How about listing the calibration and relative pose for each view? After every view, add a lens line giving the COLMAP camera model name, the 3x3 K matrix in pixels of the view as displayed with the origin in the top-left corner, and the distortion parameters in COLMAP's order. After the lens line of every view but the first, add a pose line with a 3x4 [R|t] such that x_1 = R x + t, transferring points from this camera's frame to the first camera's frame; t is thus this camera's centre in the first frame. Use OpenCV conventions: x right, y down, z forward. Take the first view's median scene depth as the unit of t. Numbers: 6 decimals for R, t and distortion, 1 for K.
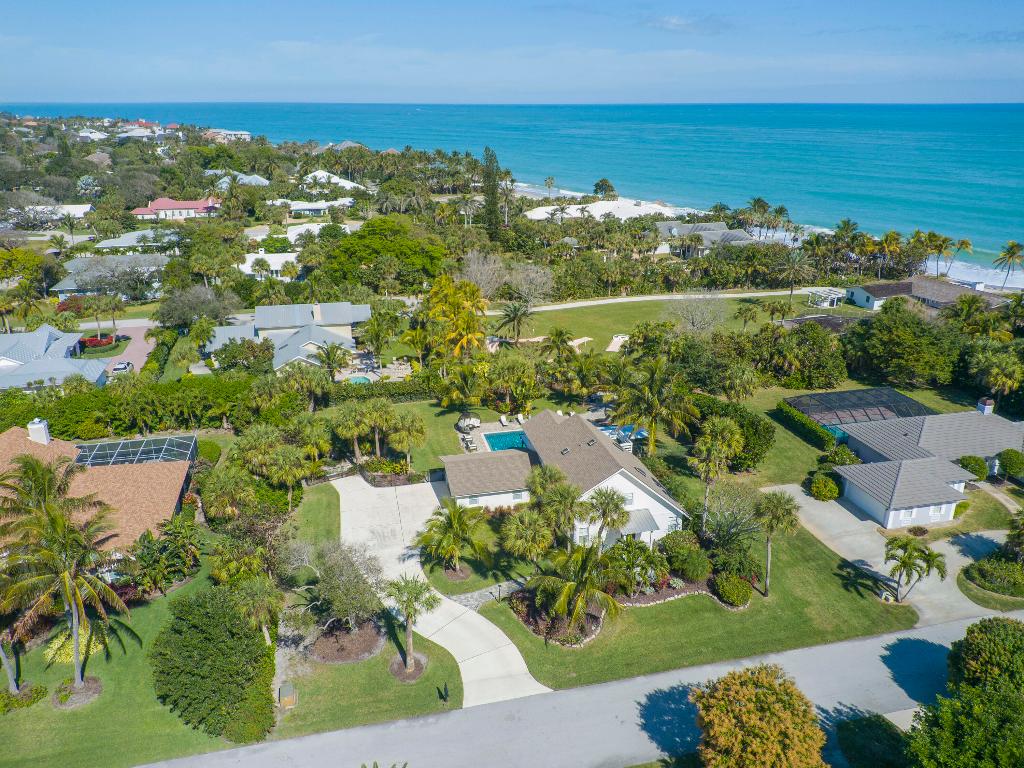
lens RADIAL K [[767.7, 0, 512.0], [0, 767.7, 384.0], [0, 0, 1]] dist [0.092471, -0.132118]
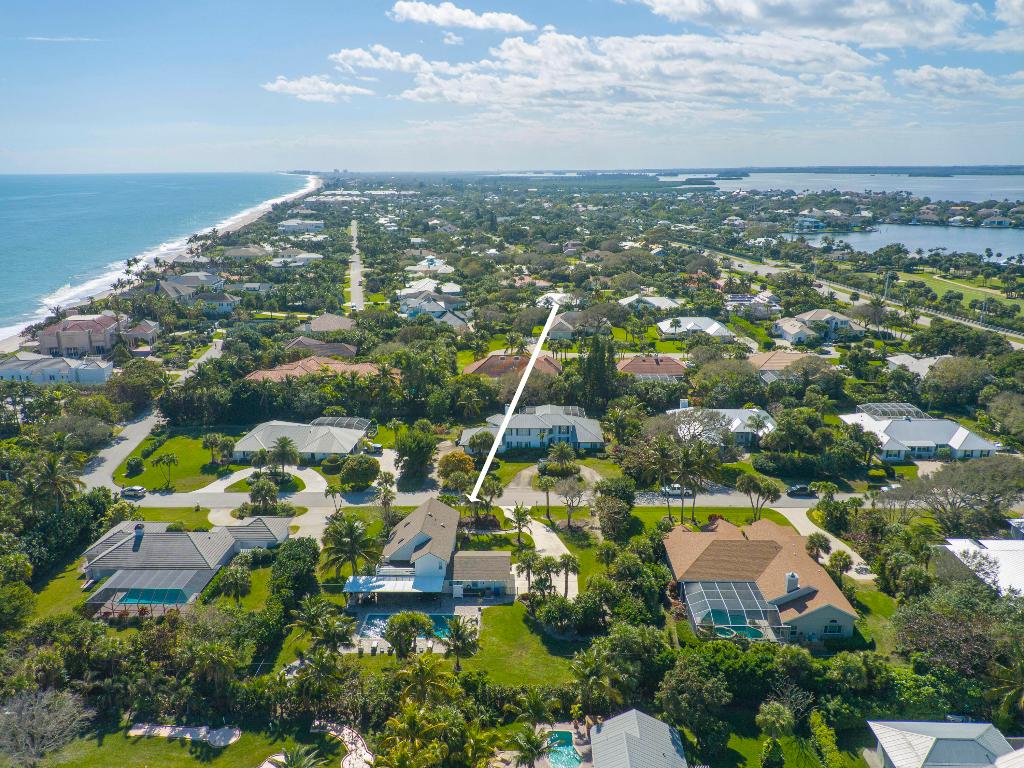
lens RADIAL K [[783.3, 0, 512.7], [0, 783.3, 352.7], [0, 0, 1]] dist [0.081118, -0.110626]
pose [[-0.966834, -0.044106, 0.251569, -0.350233], [0.099958, 0.841065, 0.531618, -0.798340], [-0.235033, 0.539133, -0.808761, 1.524407]]
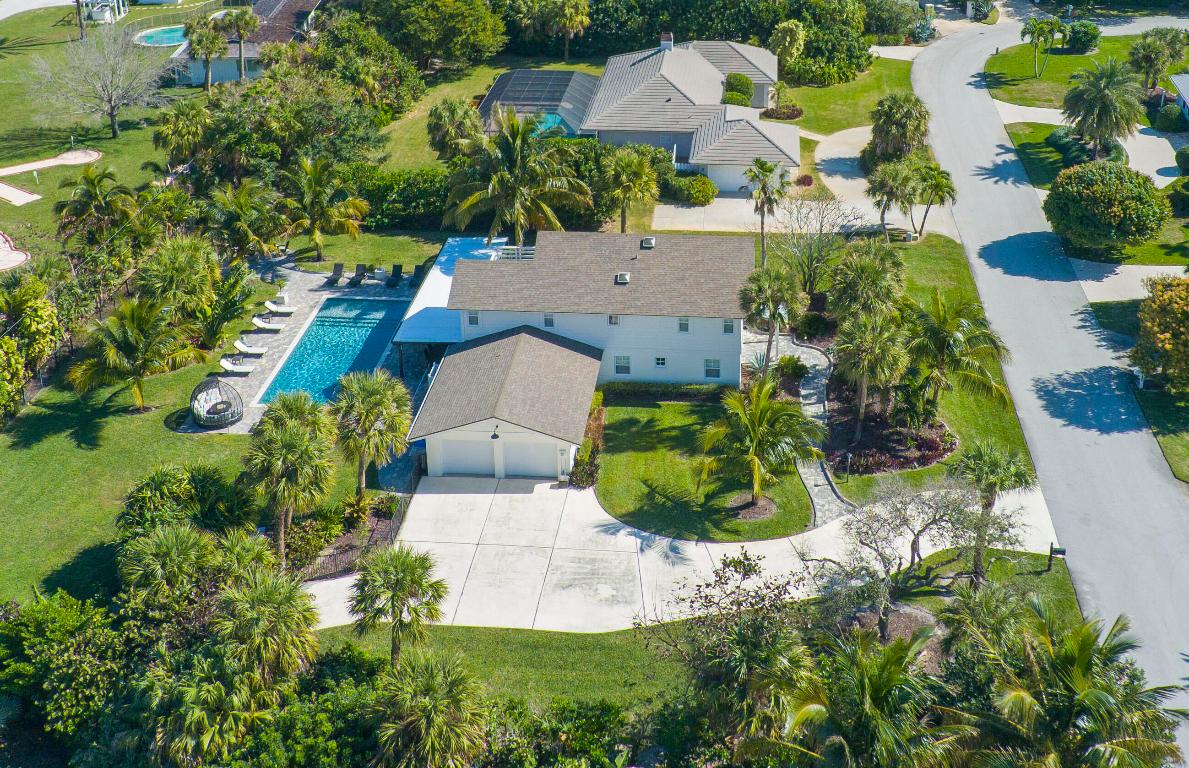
lens RADIAL K [[1339.3, 0, 685.5], [0, 1339.3, 157.7], [0, 0, 1]] dist [0.115075, -0.189582]
pose [[0.288717, -0.345698, 0.892825, -0.584153], [0.320800, 0.913561, 0.249988, -0.175169], [-0.902070, 0.214243, 0.374660, 0.383671]]
